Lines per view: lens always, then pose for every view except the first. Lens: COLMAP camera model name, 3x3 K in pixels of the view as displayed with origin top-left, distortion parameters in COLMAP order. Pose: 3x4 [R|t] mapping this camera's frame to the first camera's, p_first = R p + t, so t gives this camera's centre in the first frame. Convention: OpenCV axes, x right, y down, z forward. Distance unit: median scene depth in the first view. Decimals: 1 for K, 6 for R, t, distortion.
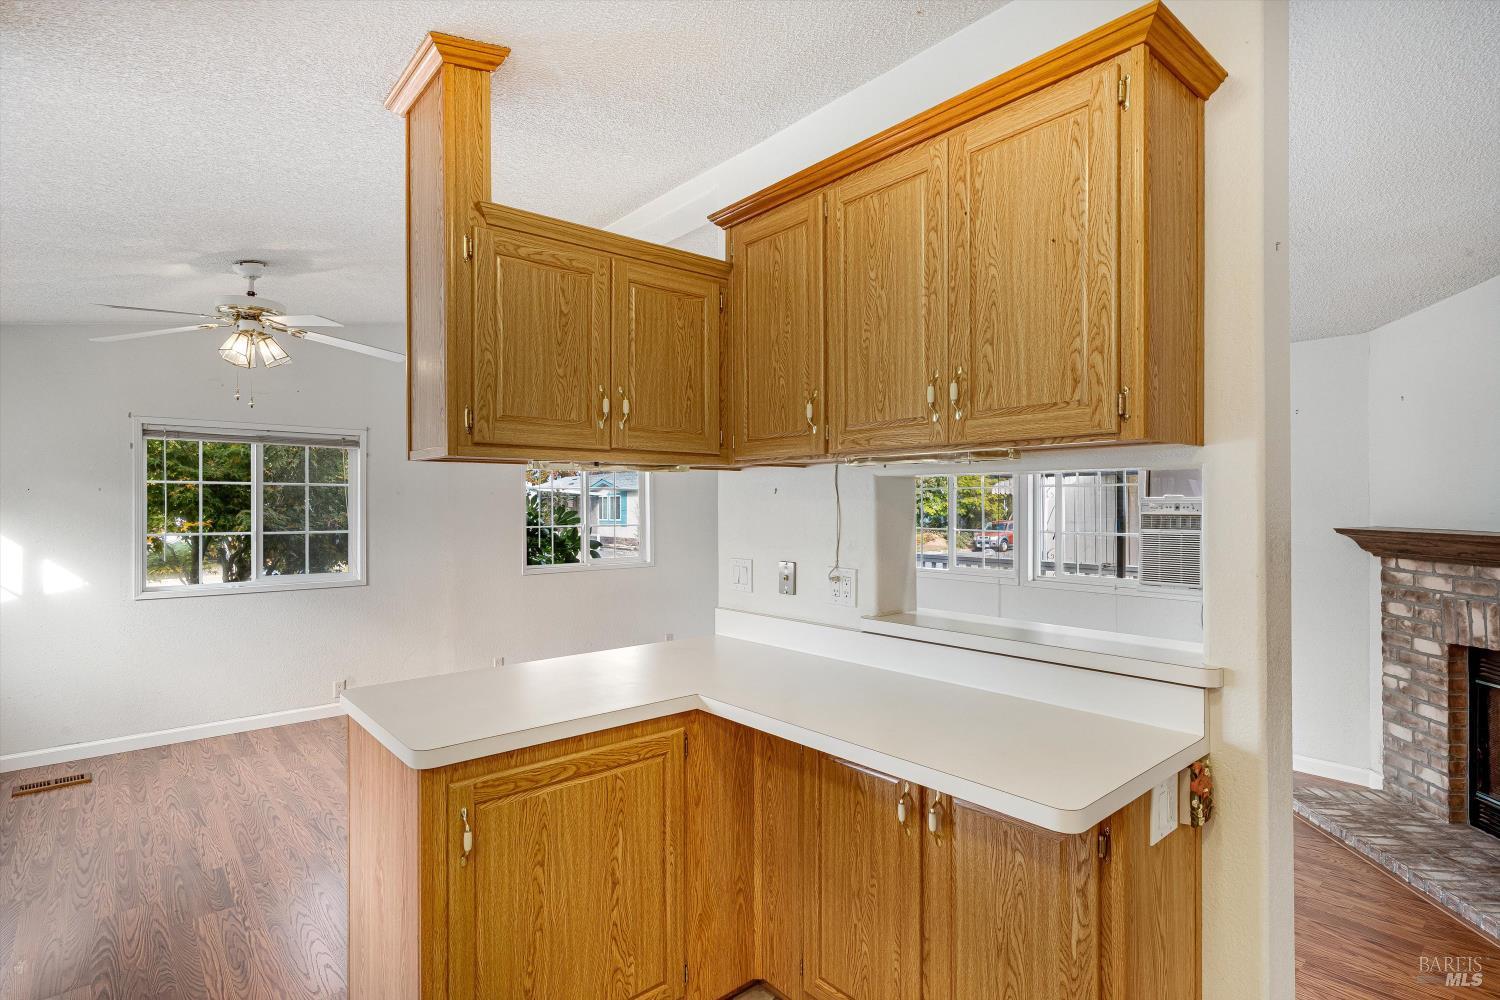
lens RADIAL K [[748.8, 0, 739.2], [0, 748.8, 503.5], [0, 0, 1]] dist [0.001079, 0.000450]
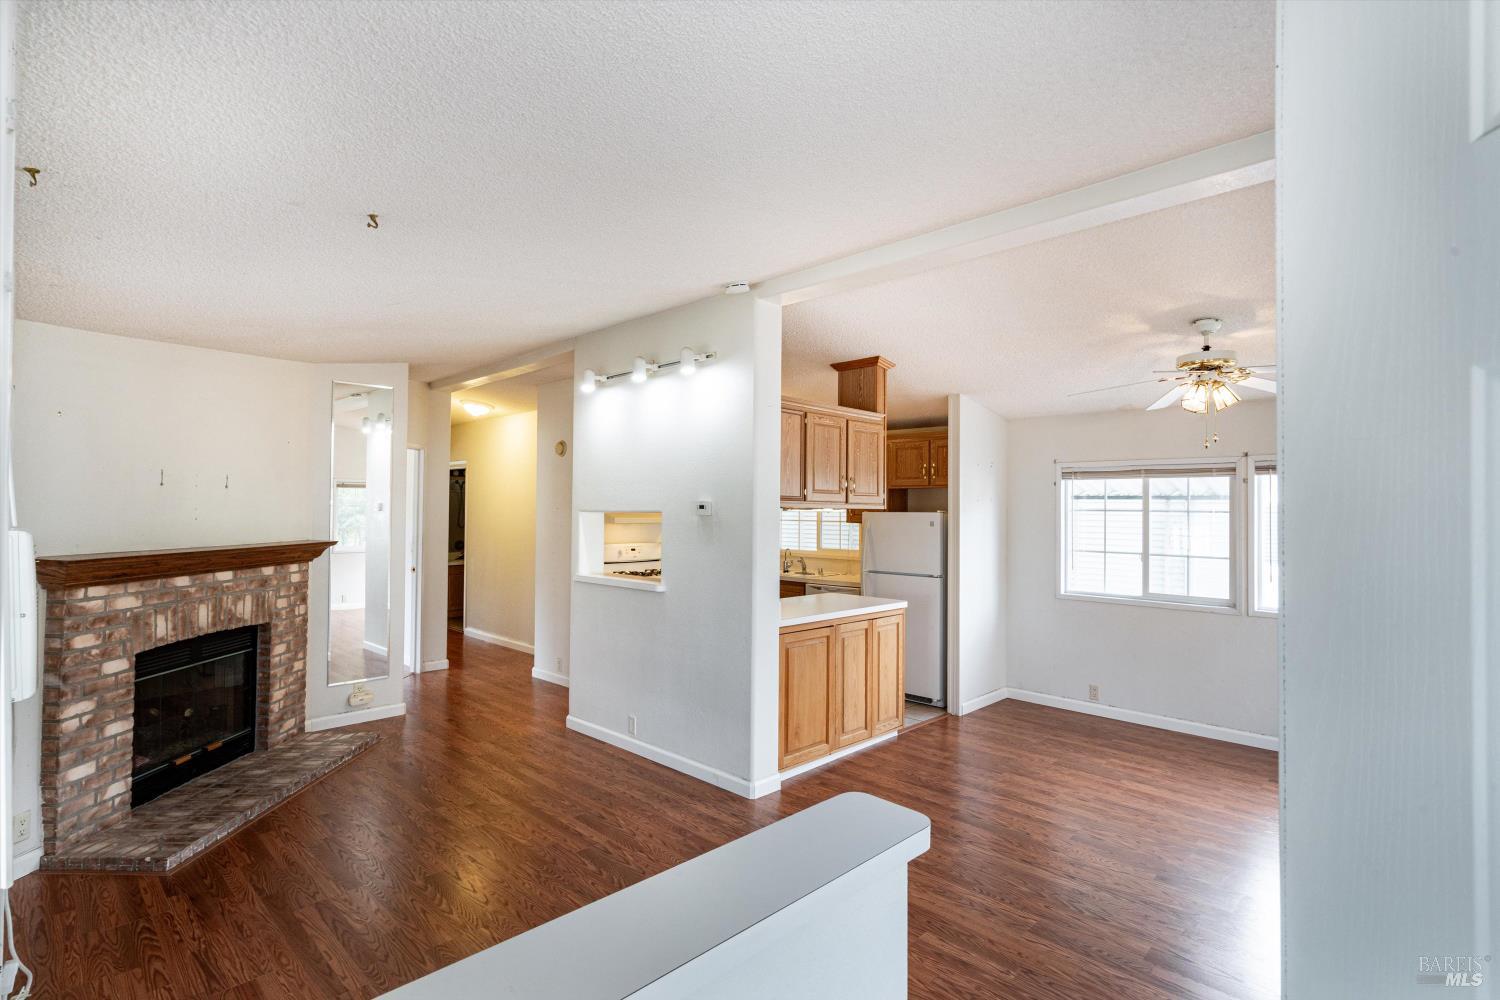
lens RADIAL K [[716.5, 0, 768.2], [0, 716.5, 518.9], [0, 0, 1]] dist [0.003410, 0.001228]
pose [[-0.993263, -0.007718, -0.115627, 0.141253], [-0.008938, 0.999910, 0.010038, -0.030825], [0.115539, 0.011004, -0.993242, 2.117266]]
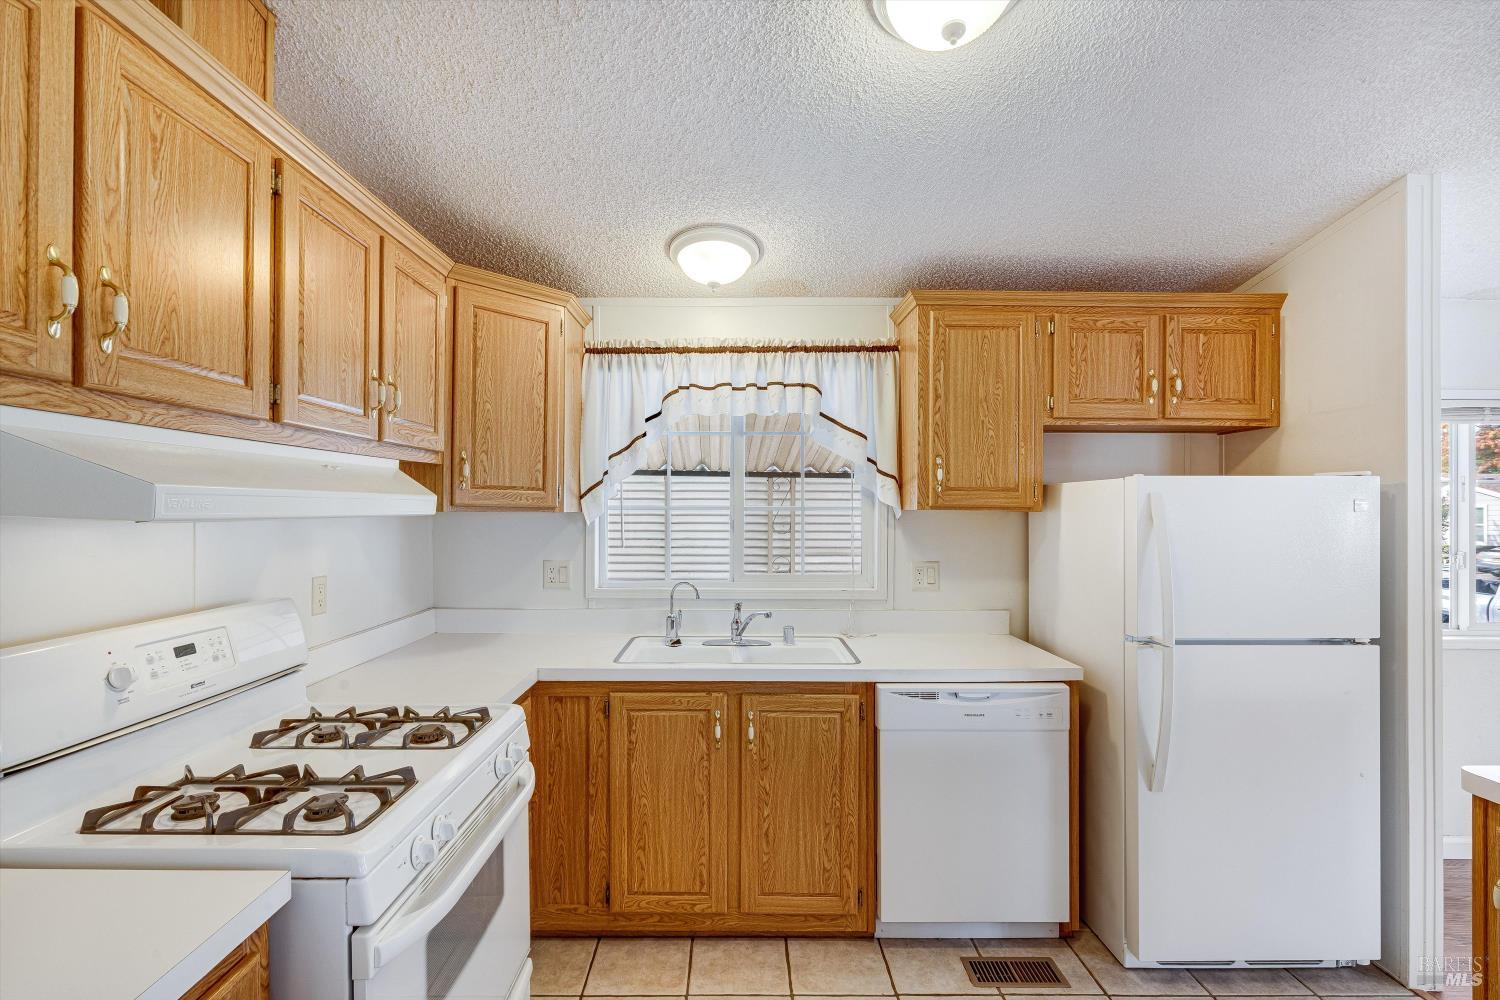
lens RADIAL K [[678.9, 0, 747.1], [0, 678.9, 506.7], [0, 0, 1]] dist [-0.000879, 0.000697]
pose [[-0.645974, -0.004593, -0.763346, 0.388279], [-0.001108, 0.999986, -0.005079, 0.002332], [0.763359, -0.002435, -0.645970, 0.421705]]
